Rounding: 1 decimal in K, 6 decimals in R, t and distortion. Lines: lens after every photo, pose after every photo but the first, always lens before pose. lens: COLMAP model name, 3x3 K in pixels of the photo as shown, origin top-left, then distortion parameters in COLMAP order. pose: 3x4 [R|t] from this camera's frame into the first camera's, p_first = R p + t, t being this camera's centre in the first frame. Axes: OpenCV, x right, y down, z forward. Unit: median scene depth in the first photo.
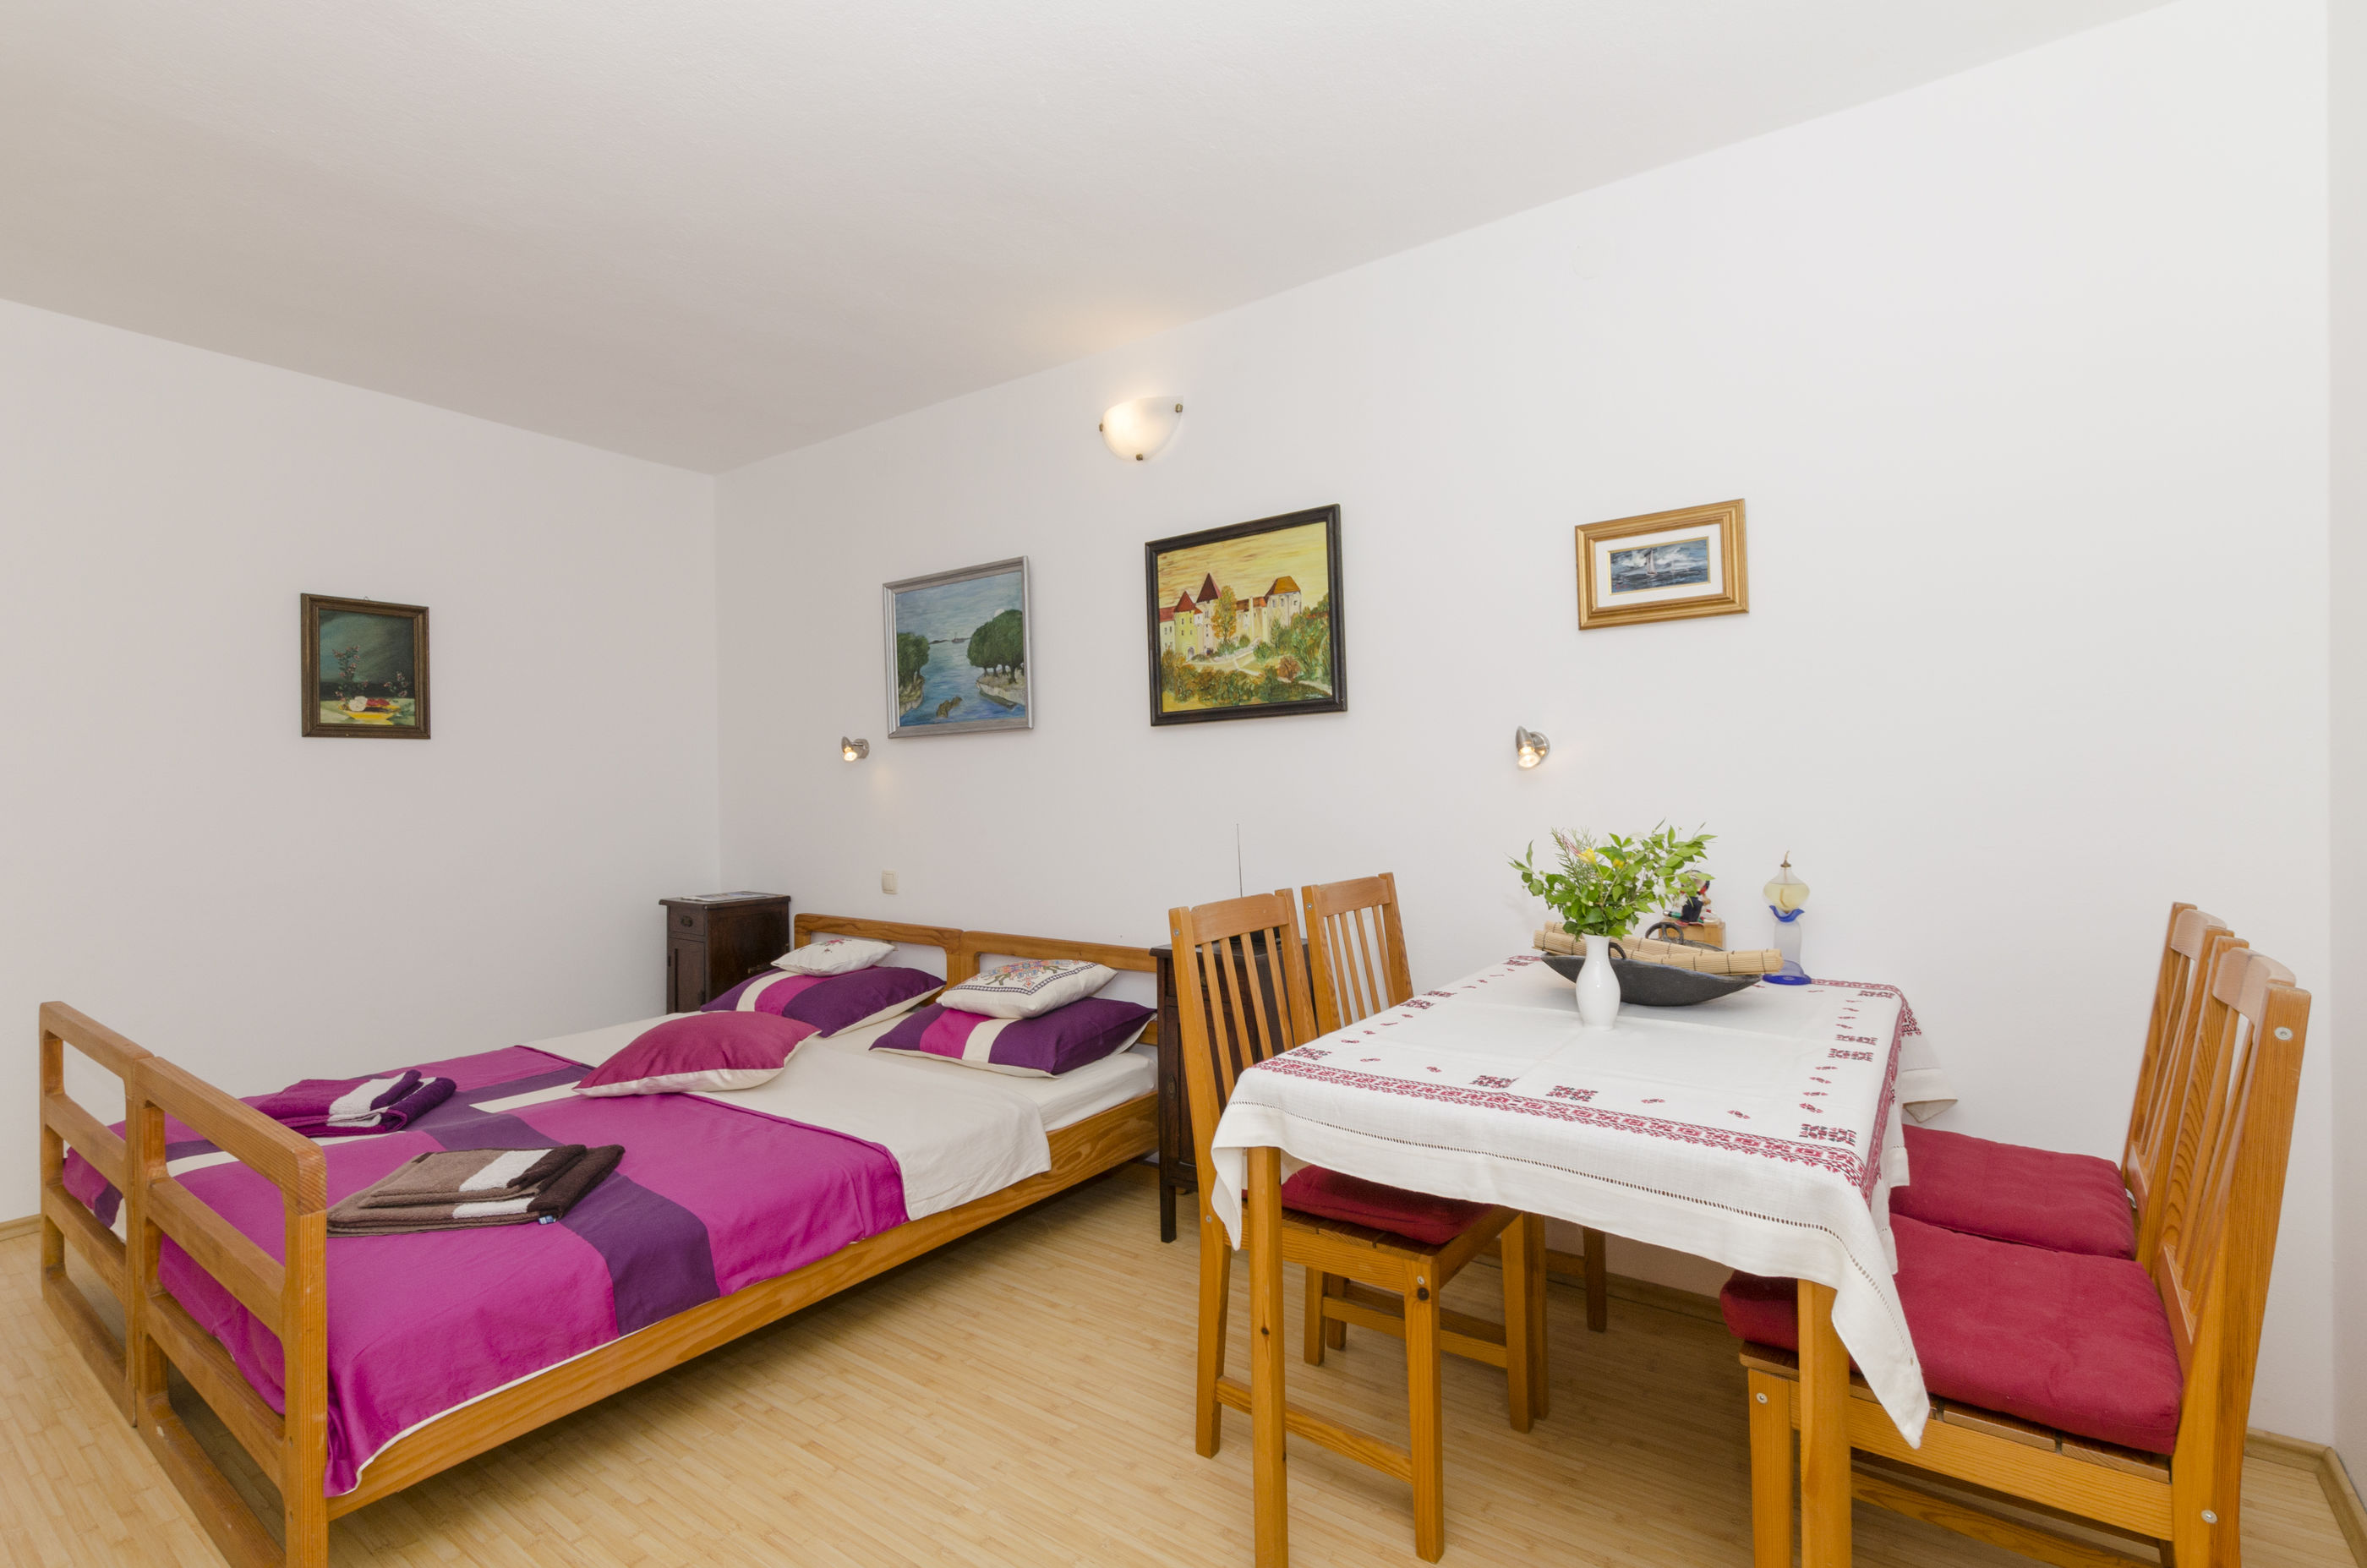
lens RADIAL K [[1057.6, 0, 1171.0], [0, 1057.6, 795.7], [0, 0, 1]] dist [-0.000941, 0.000225]
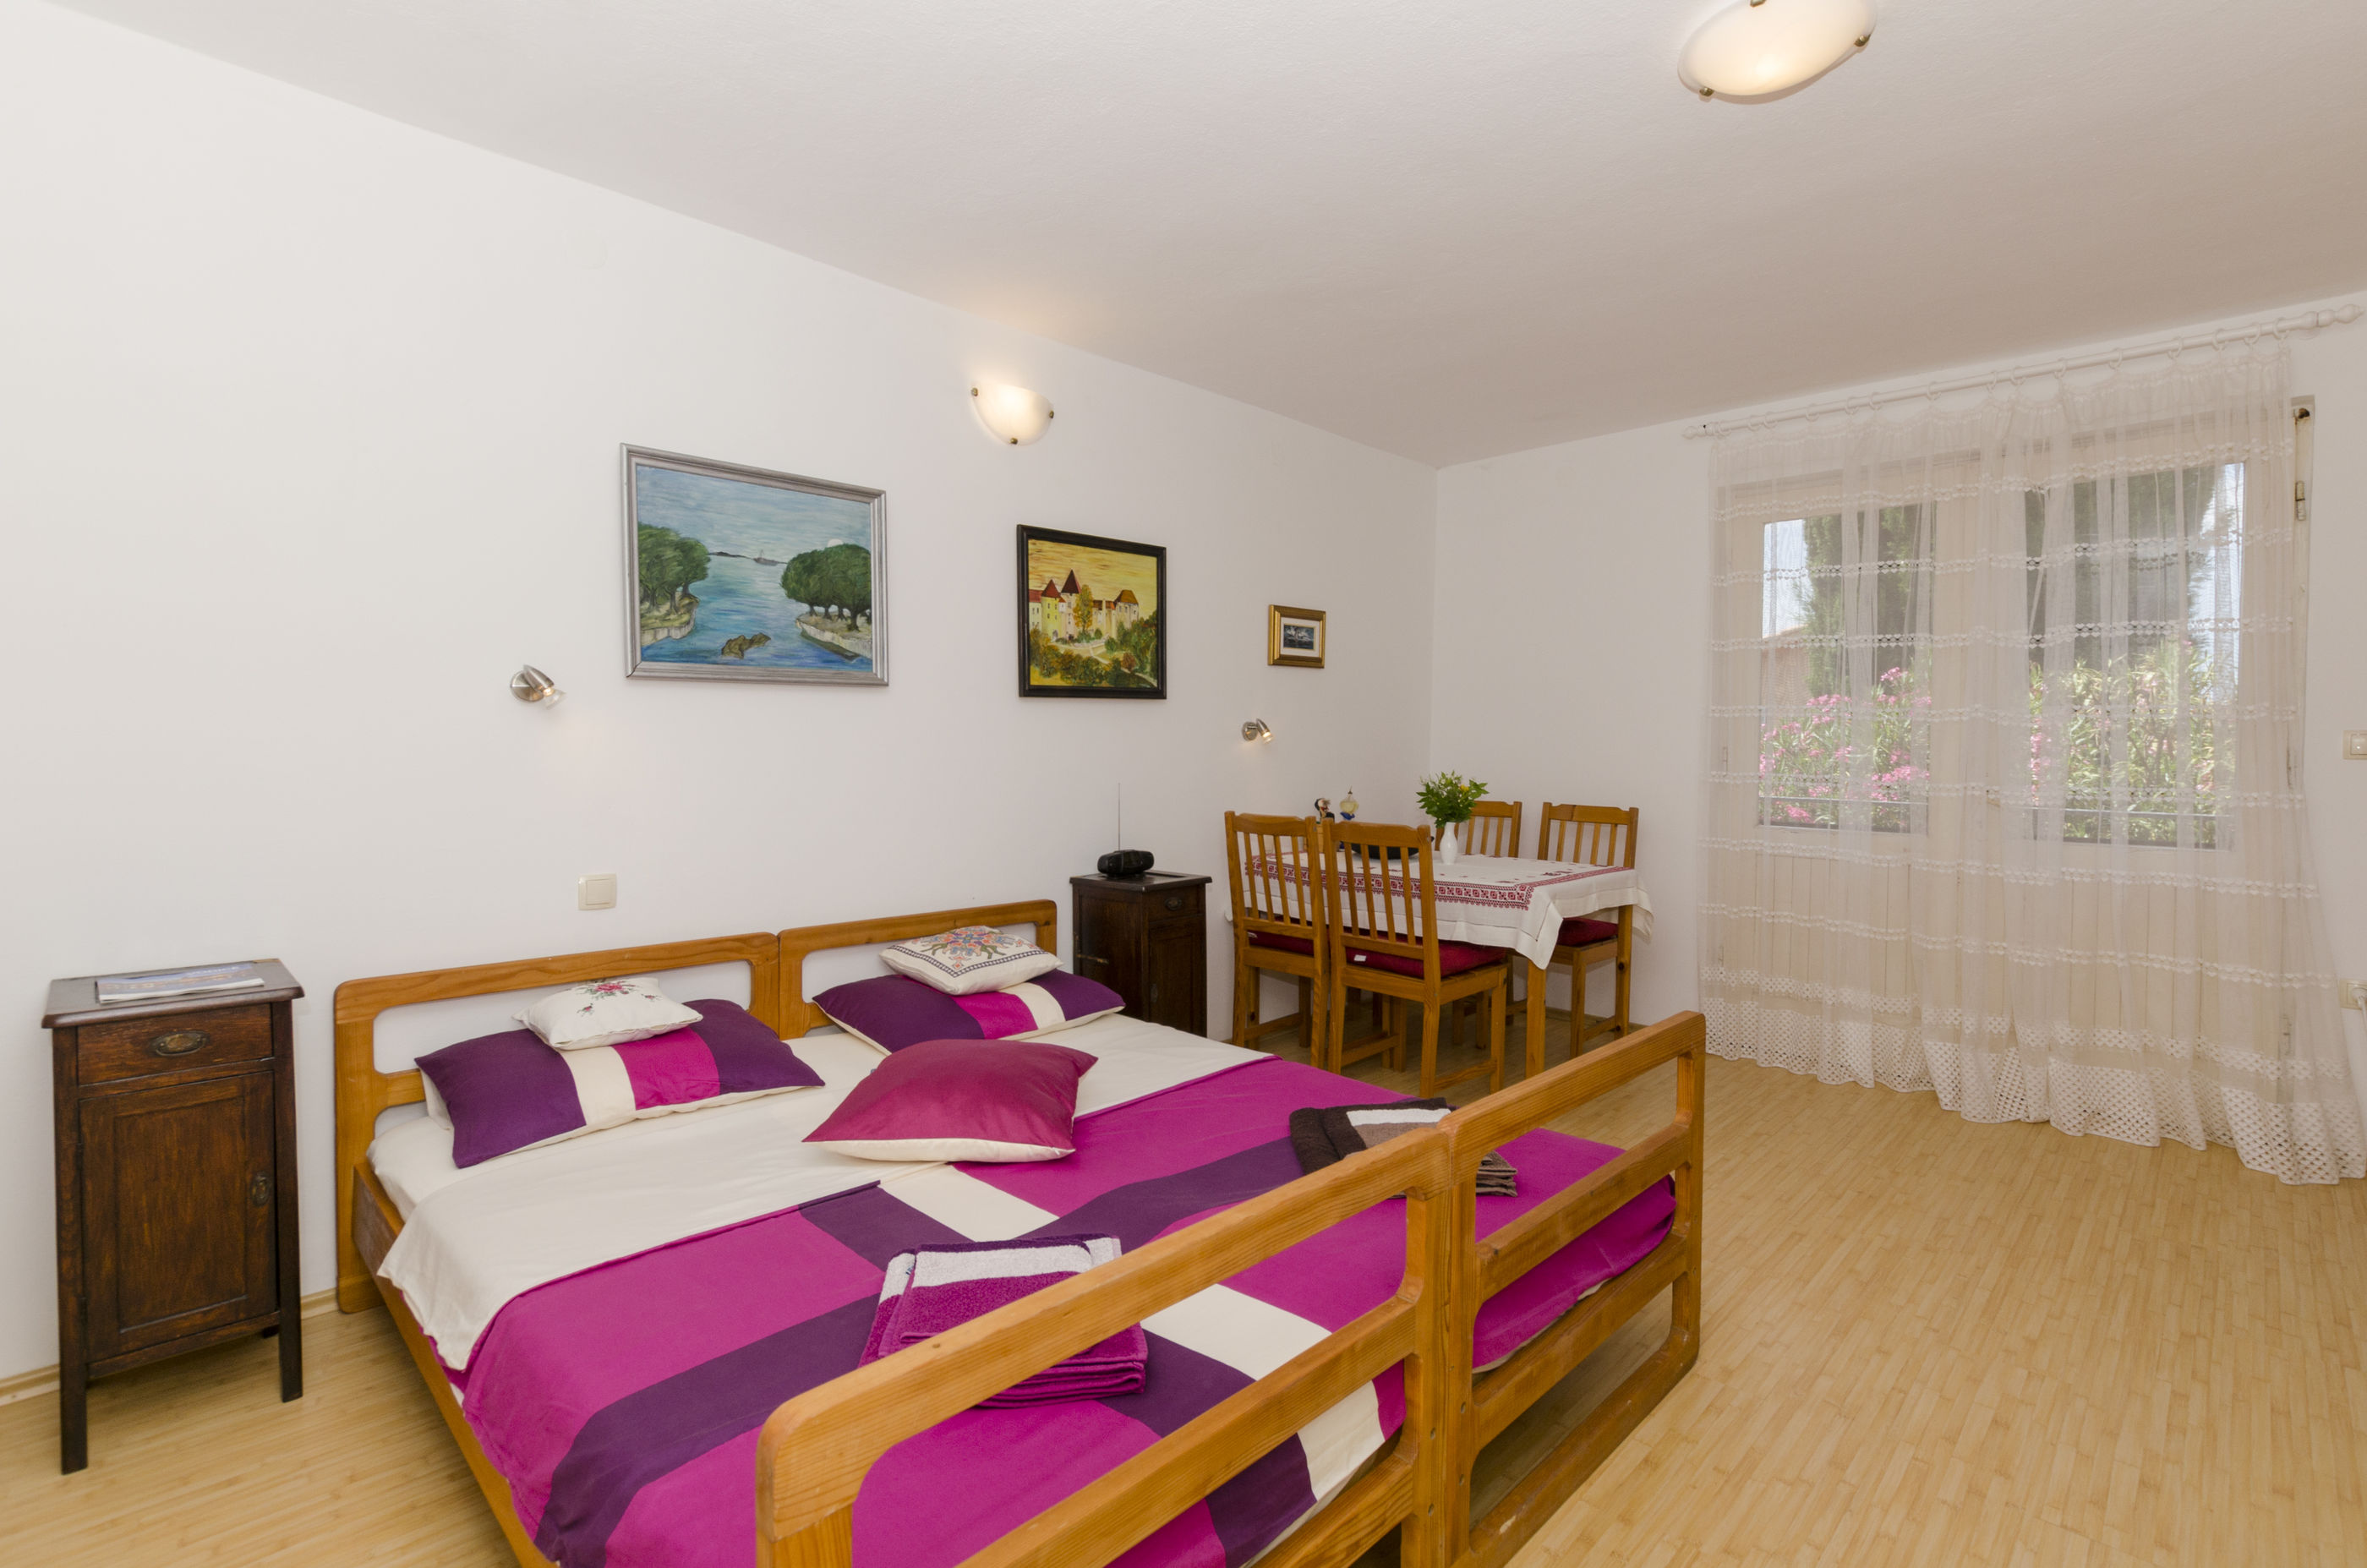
lens RADIAL K [[1057.6, 0, 1190.6], [0, 1057.6, 783.7], [0, 0, 1]] dist [-0.000941, 0.000225]
pose [[0.178523, -0.023712, 0.983650, -1.075356], [-0.000804, 0.999706, 0.024245, -0.003355], [-0.983935, -0.005120, 0.178452, 0.652609]]
